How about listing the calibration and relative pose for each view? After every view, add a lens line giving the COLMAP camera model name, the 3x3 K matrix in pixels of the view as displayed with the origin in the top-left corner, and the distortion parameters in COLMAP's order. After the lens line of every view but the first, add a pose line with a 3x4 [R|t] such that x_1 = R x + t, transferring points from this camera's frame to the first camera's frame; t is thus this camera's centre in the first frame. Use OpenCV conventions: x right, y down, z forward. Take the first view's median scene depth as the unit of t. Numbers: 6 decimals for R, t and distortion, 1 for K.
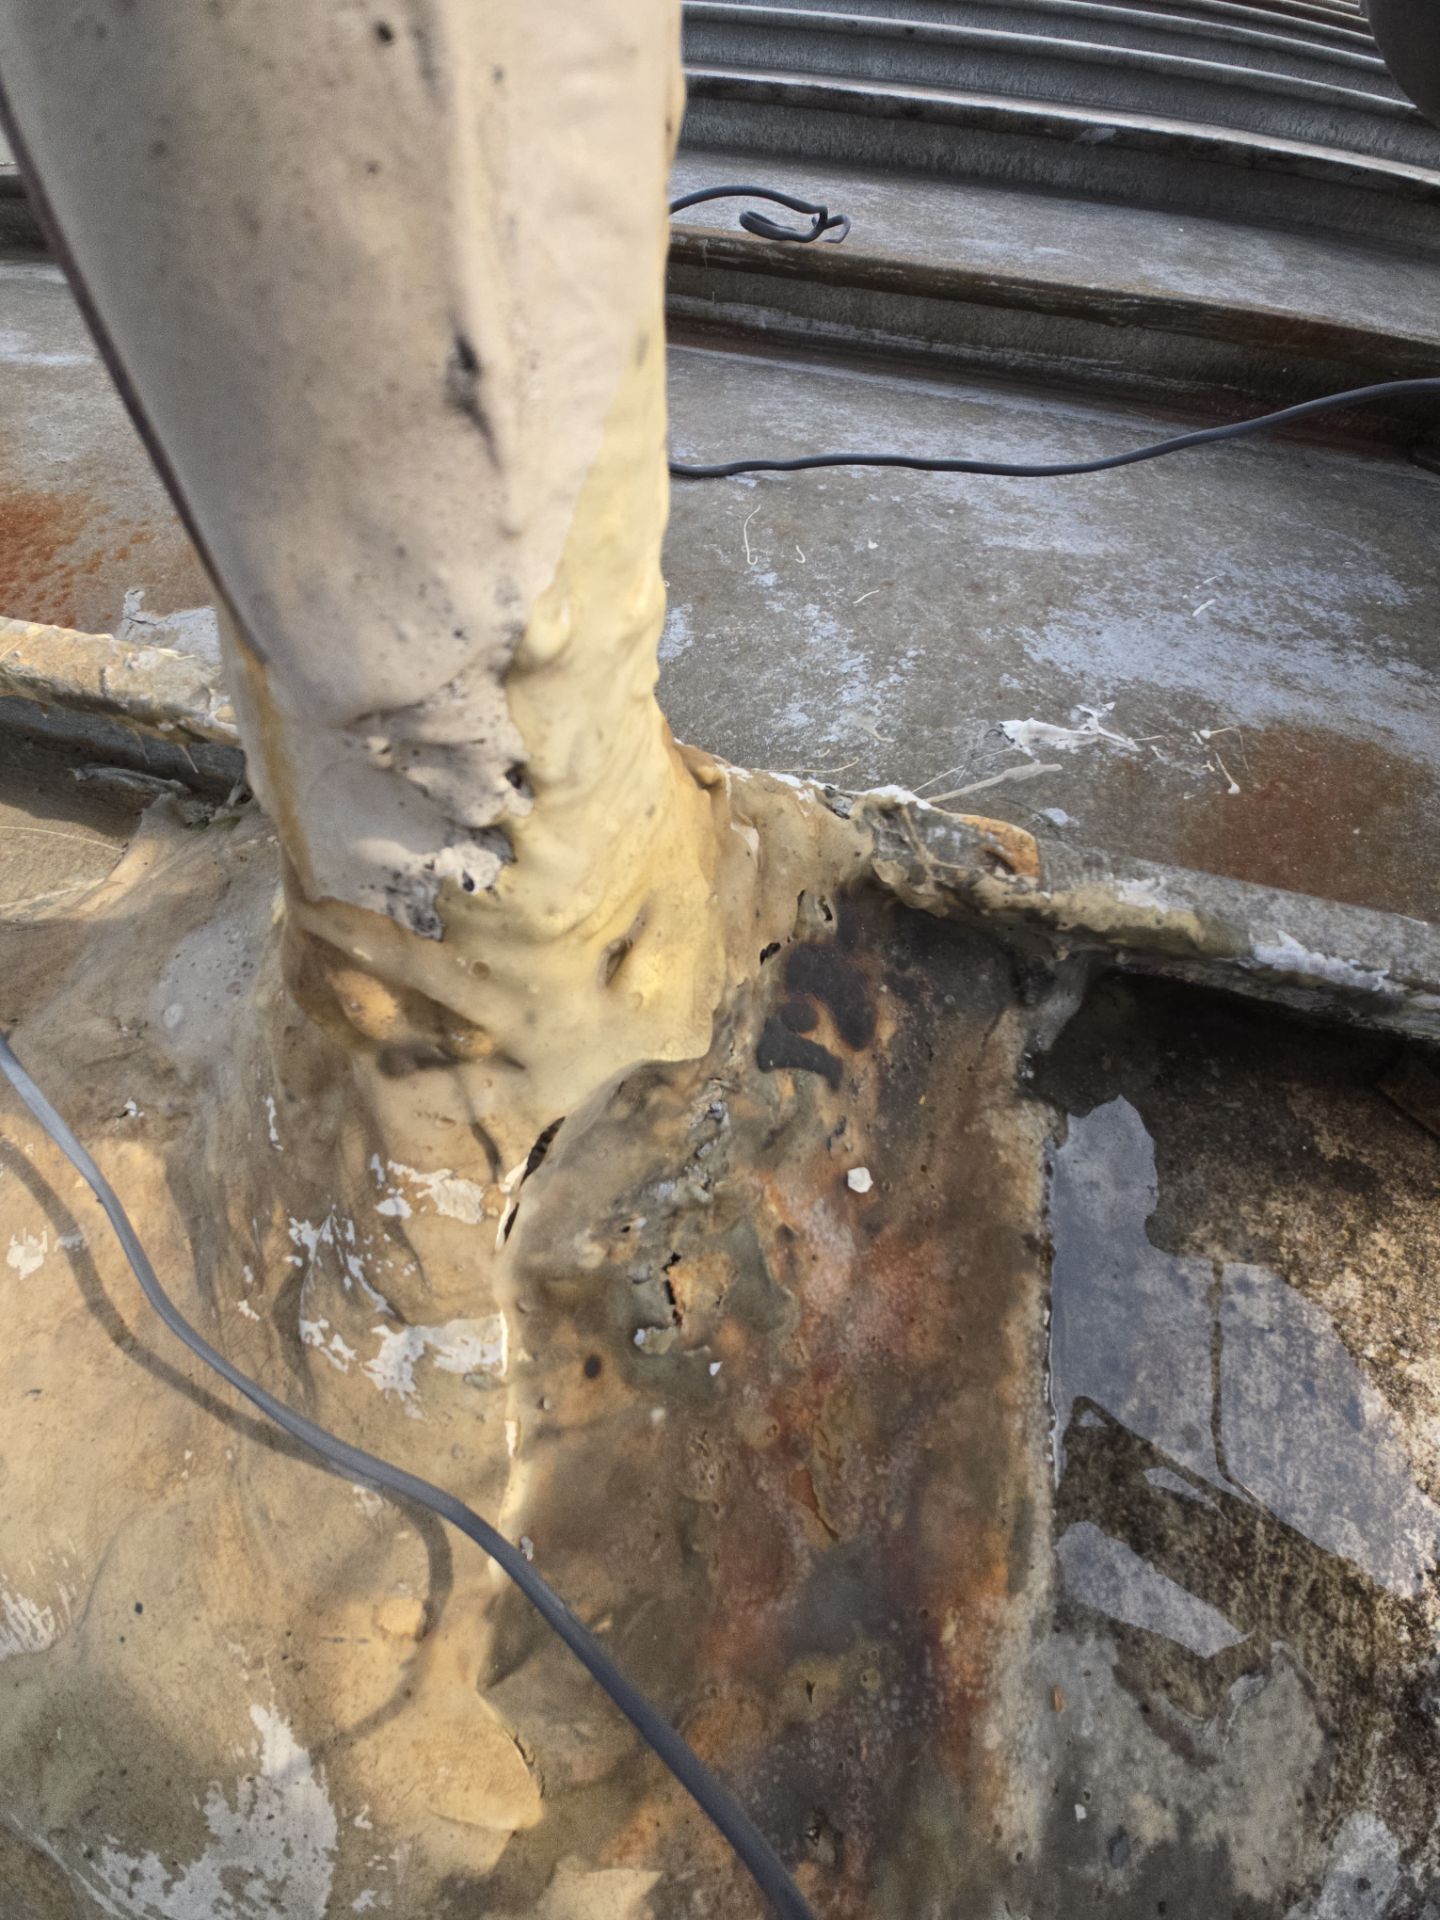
lens RADIAL K [[758.5, 0, 728.1], [0, 758.5, 947.3], [0, 0, 1]] dist [0.001592, -0.010967]
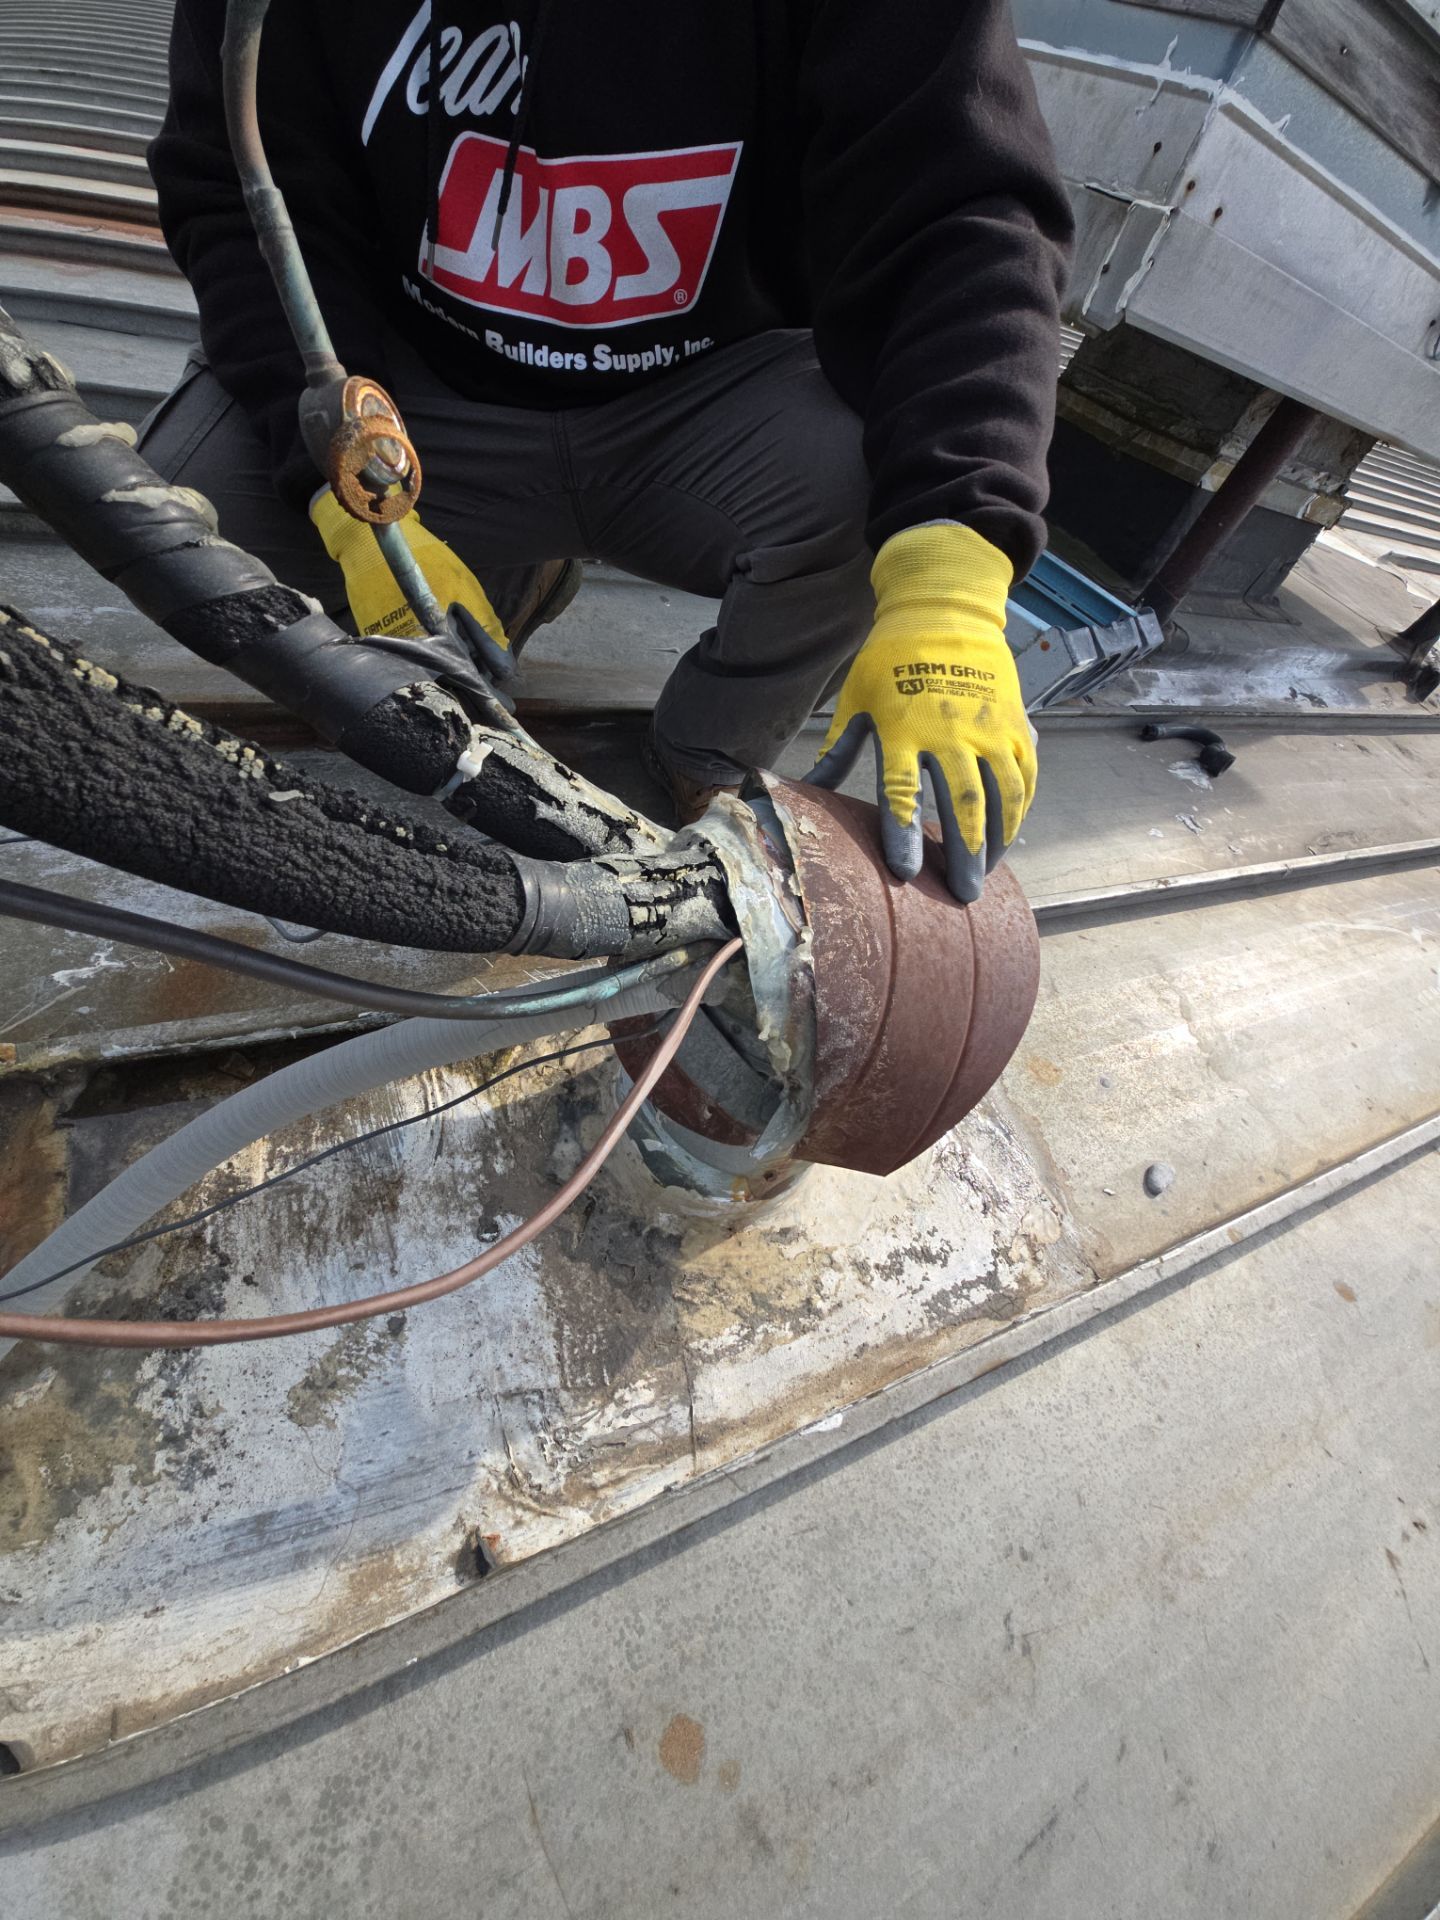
lens RADIAL K [[763.5, 0, 724.4], [0, 763.5, 946.8], [0, 0, 1]] dist [-0.001404, -0.009111]
pose [[0.773079, -0.342660, 0.533791, 1.086333], [0.365635, 0.928385, 0.066422, 0.302570], [-0.518324, 0.143824, 0.843004, -2.871650]]
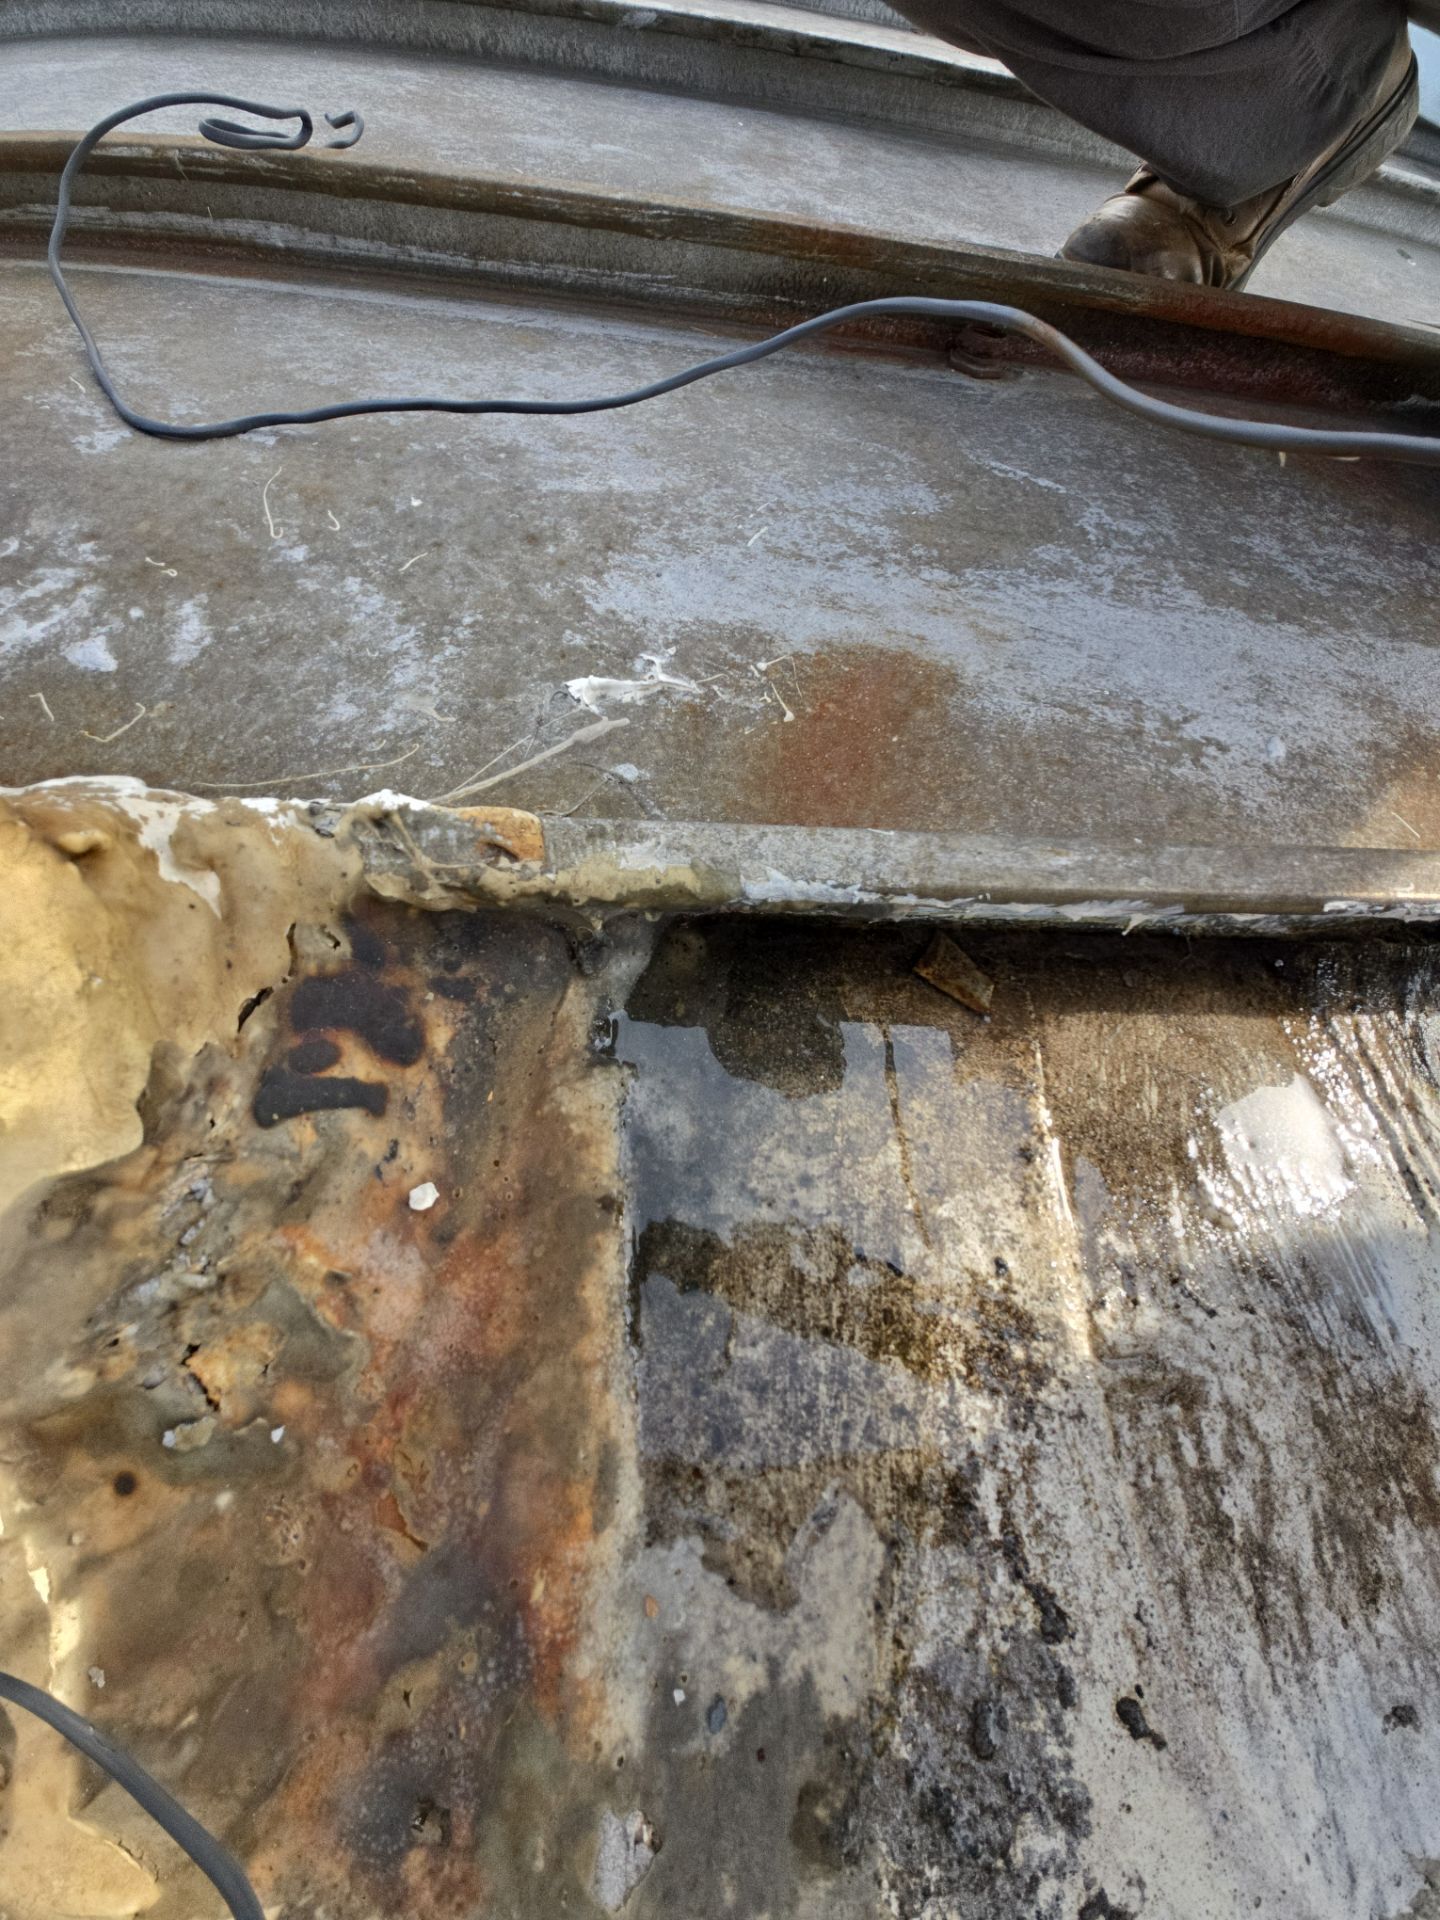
lens RADIAL K [[763.5, 0, 724.4], [0, 763.5, 946.8], [0, 0, 1]] dist [-0.001404, -0.009111]
pose [[0.945449, -0.224350, 0.236205, 0.363268], [0.204152, 0.973065, 0.107077, -0.038125], [-0.253865, -0.053014, 0.965786, -0.051181]]
